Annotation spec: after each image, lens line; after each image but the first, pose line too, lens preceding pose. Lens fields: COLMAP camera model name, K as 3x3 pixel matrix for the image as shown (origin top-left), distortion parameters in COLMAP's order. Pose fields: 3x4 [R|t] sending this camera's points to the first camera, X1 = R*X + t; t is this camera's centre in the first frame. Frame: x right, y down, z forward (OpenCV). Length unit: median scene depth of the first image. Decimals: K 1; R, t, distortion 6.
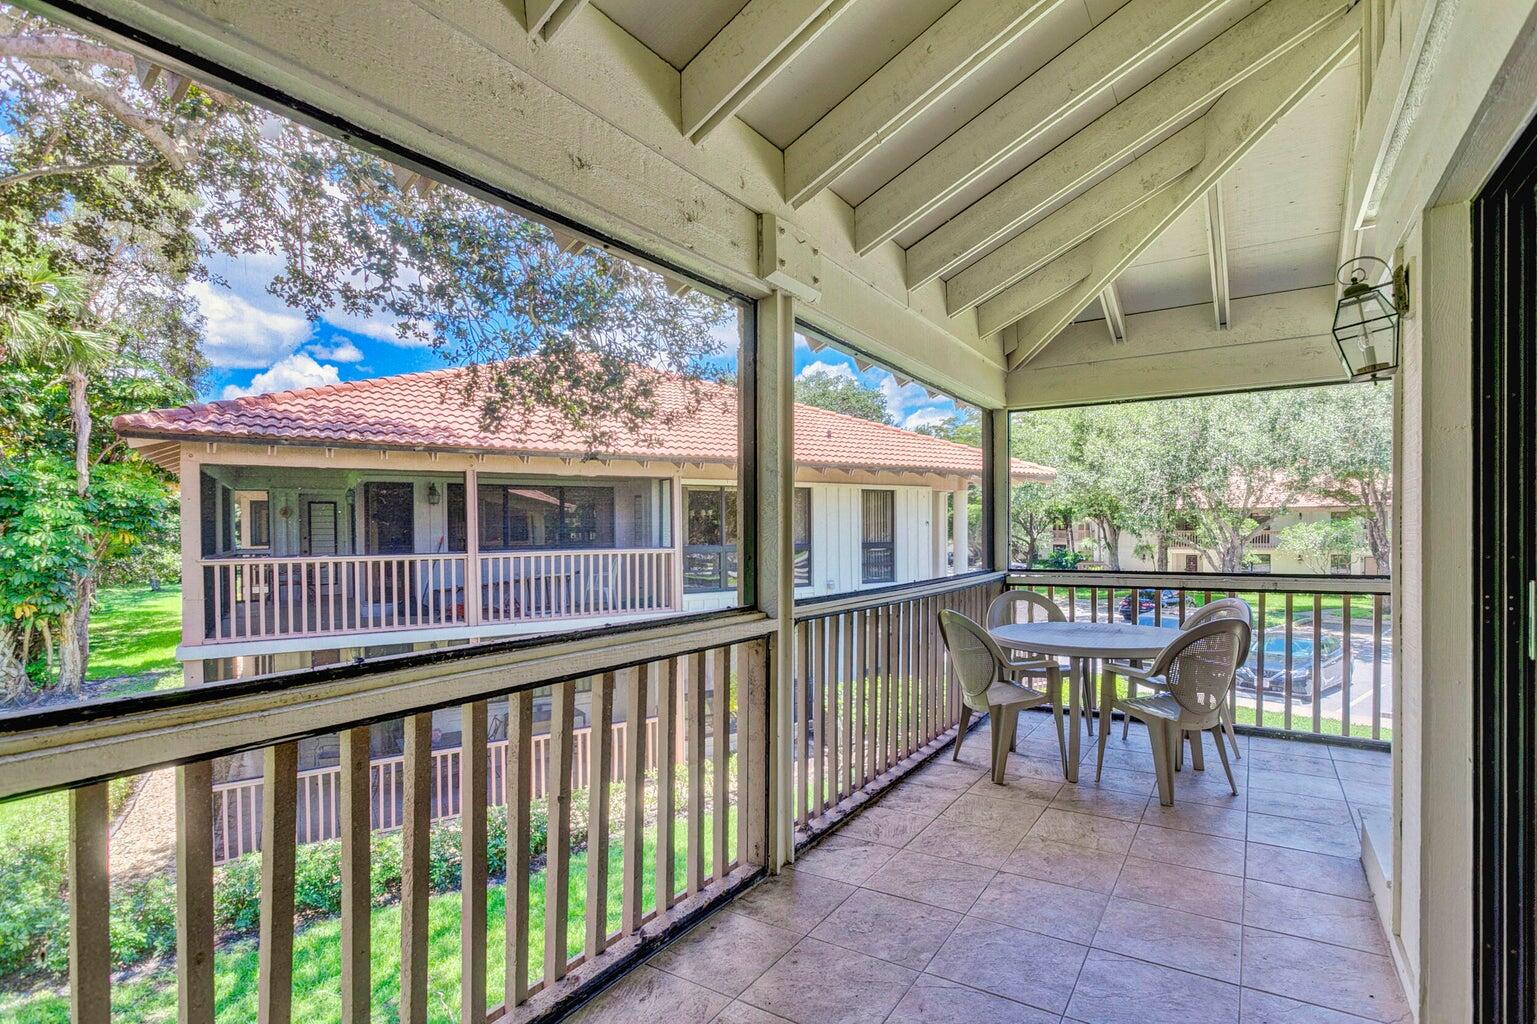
lens RADIAL K [[756.2, 0, 760.2], [0, 756.2, 529.7], [0, 0, 1]] dist [0.001692, 0.000745]
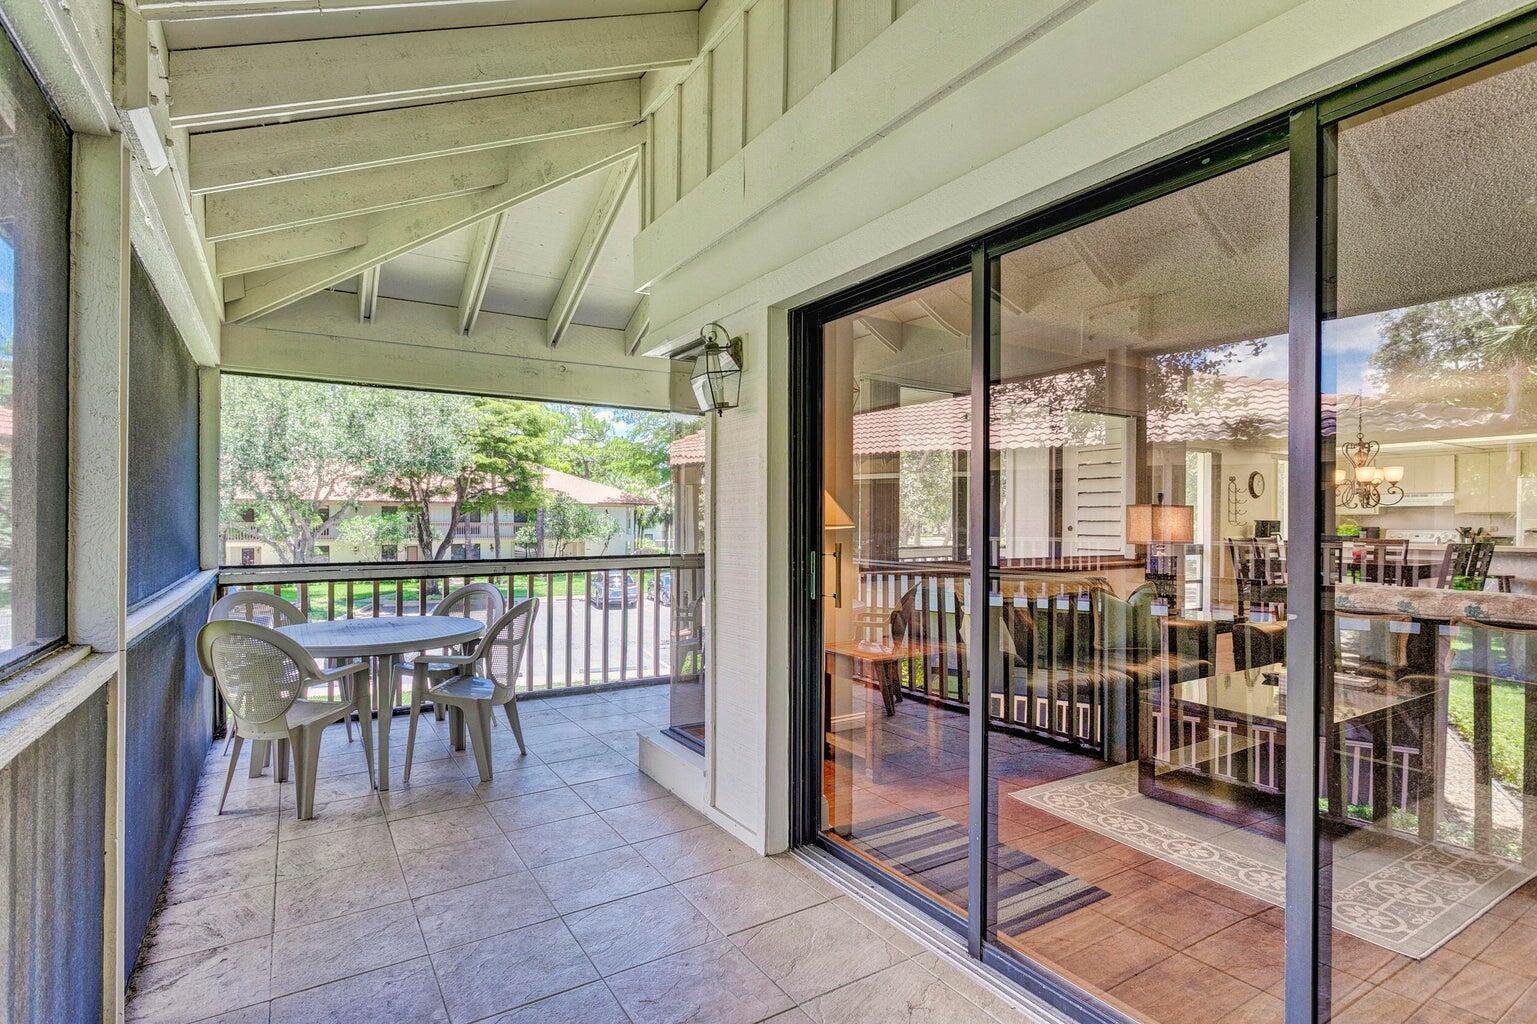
lens RADIAL K [[771.2, 0, 768.5], [0, 771.2, 512.0], [0, 0, 1]] dist [-0.000989, 0.001151]
pose [[0.422283, 0.019424, 0.906256, -0.189902], [-0.008178, 0.999811, -0.017619, 0.004196], [-0.906427, 0.000029, 0.422362, 0.131883]]
